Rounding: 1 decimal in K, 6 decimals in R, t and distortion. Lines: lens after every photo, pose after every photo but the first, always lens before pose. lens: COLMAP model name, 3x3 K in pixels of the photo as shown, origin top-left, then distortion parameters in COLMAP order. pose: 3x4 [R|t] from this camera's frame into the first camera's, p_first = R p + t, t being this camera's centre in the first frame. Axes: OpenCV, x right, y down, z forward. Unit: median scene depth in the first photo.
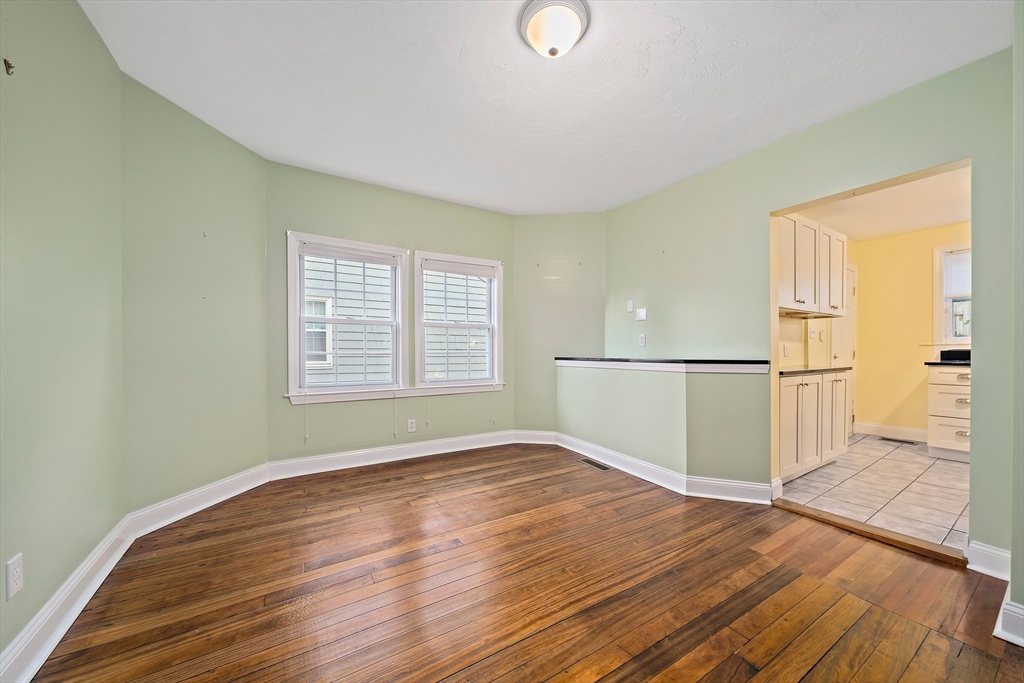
lens RADIAL K [[363.7, 0, 516.6], [0, 363.7, 343.2], [0, 0, 1]] dist [-0.001447, -0.000068]
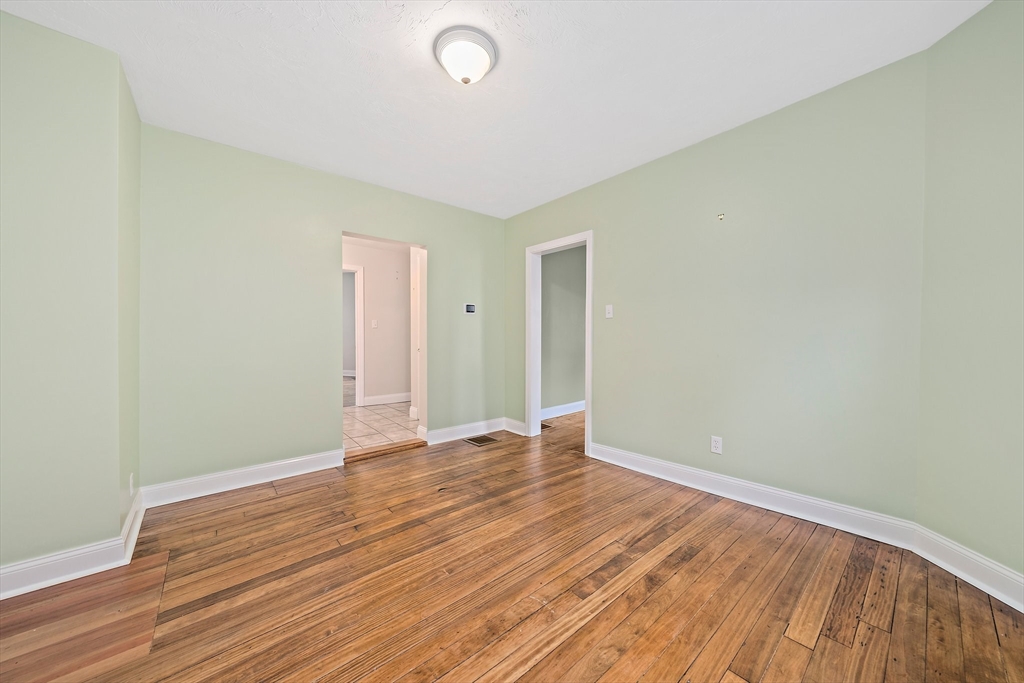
lens RADIAL K [[363.7, 0, 516.6], [0, 363.7, 343.2], [0, 0, 1]] dist [-0.001447, -0.000068]
pose [[-0.991446, -0.000749, -0.130518, 0.082210], [-0.000694, 1.000000, -0.000468, 0.009009], [0.130519, -0.000374, -0.991446, 1.988076]]
